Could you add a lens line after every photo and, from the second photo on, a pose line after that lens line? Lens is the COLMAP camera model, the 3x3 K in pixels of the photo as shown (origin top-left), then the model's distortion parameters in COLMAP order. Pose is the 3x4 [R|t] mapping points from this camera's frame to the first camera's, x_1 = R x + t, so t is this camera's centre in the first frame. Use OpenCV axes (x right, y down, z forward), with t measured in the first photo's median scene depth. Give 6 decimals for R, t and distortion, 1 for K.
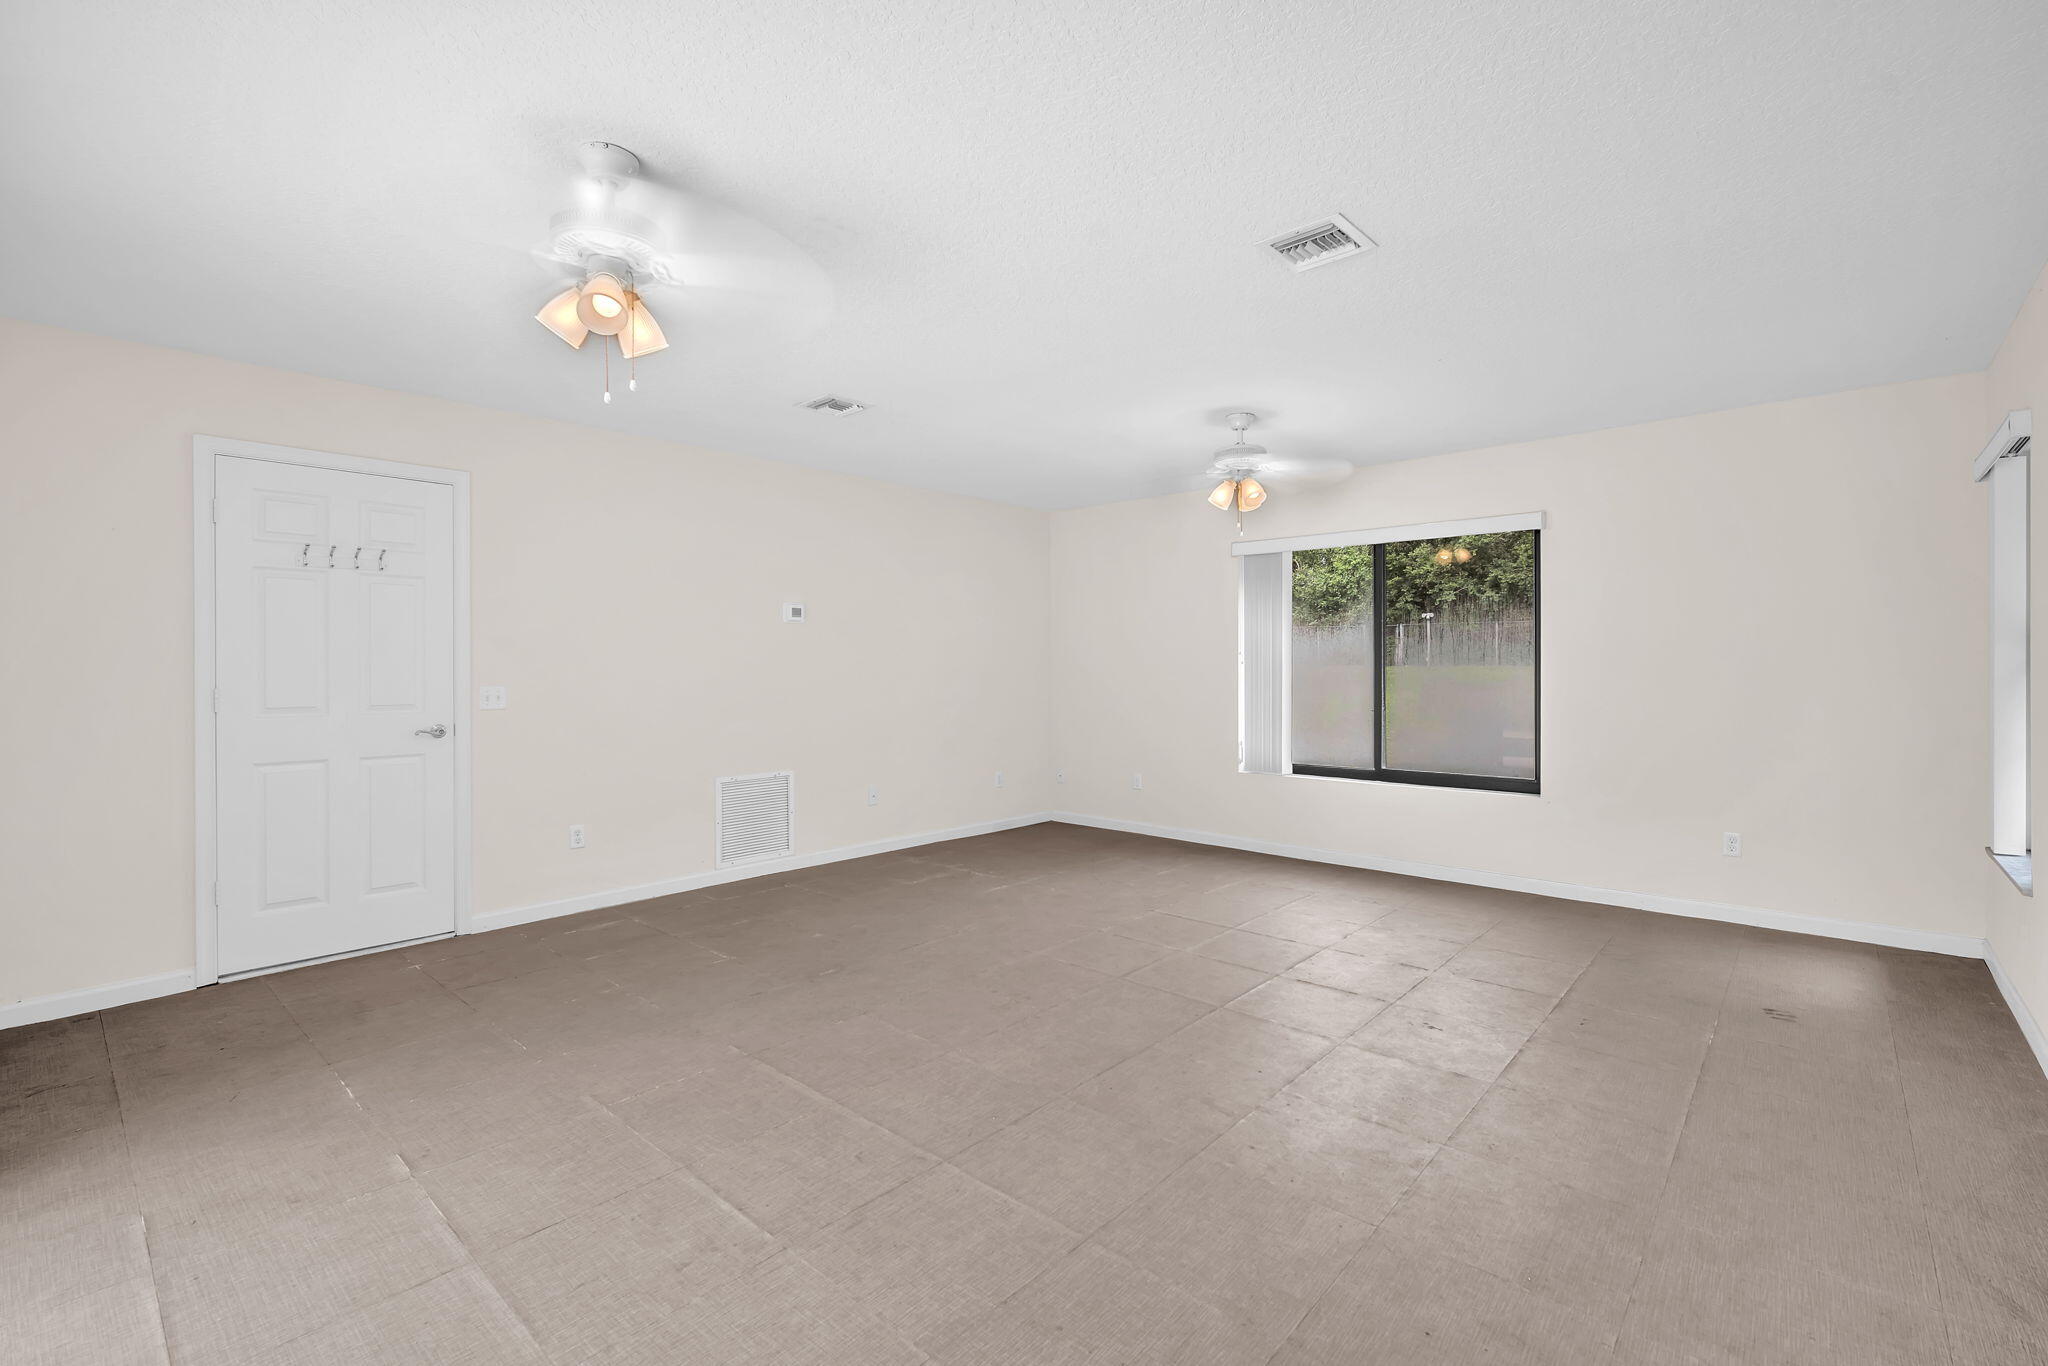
lens RADIAL K [[914.4, 0, 1010.8], [0, 914.4, 680.0], [0, 0, 1]] dist [0.001872, 0.000339]
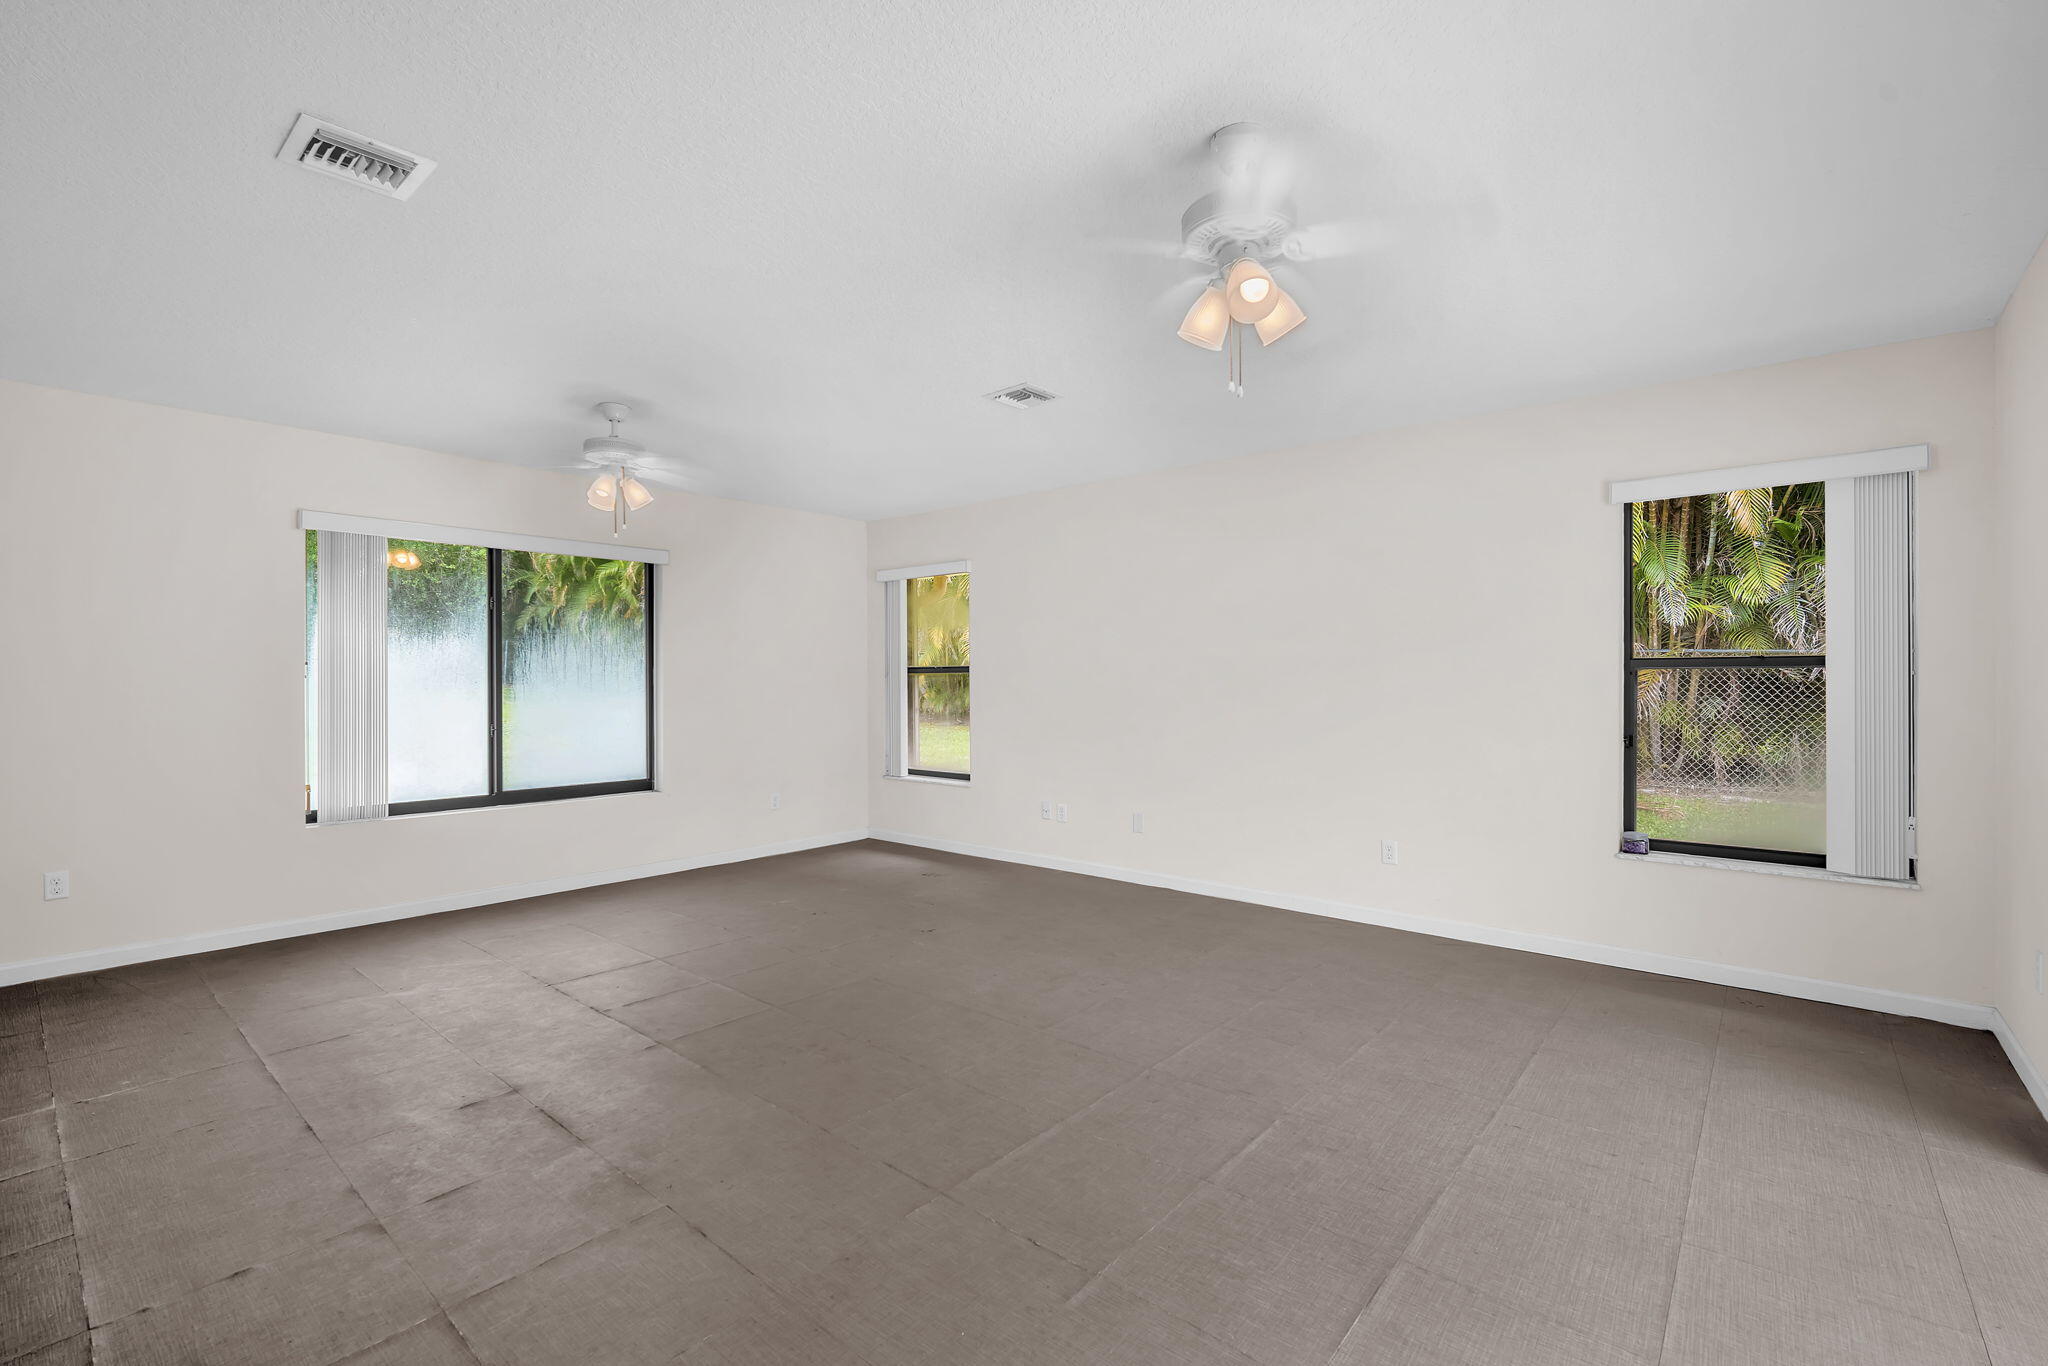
lens RADIAL K [[890.3, 0, 1026.7], [0, 890.3, 679.2], [0, 0, 1]] dist [-0.015419, 0.005581]
pose [[-0.044837, 0.003958, 0.998986, -0.725367], [0.017588, 0.999840, -0.003172, -0.010740], [-0.998839, 0.017428, -0.044899, 0.673884]]
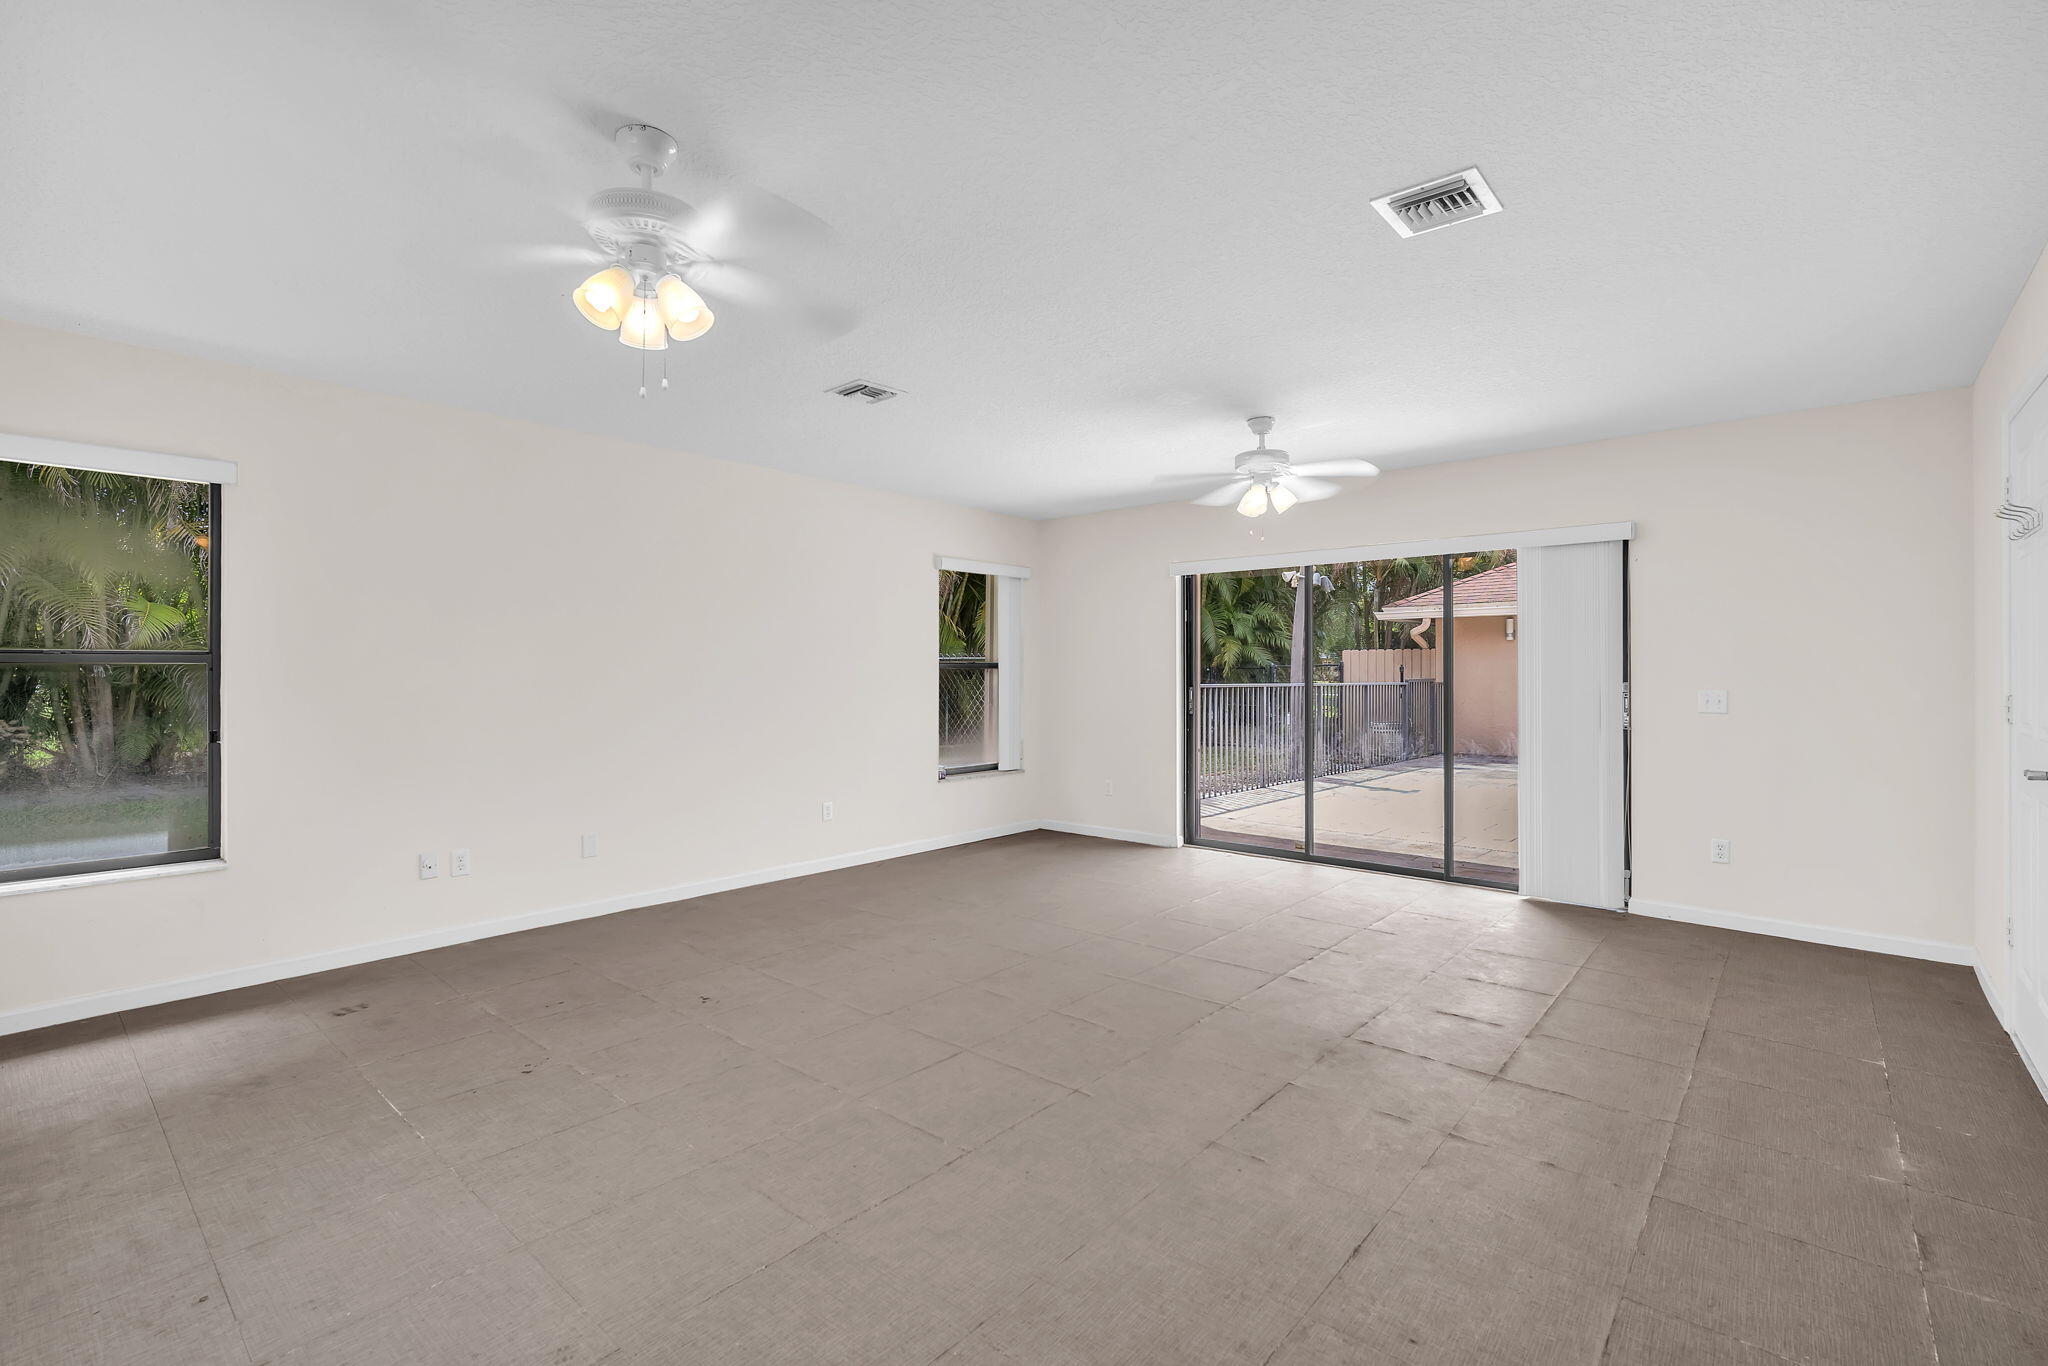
lens RADIAL K [[906.5, 0, 1030.9], [0, 906.5, 681.8], [0, 0, 1]] dist [-0.012093, 0.000569]
pose [[-0.999418, 0.005622, -0.033654, 0.068045], [0.004932, 0.999777, 0.020552, -0.022706], [0.033762, 0.020374, -0.999222, 1.582420]]
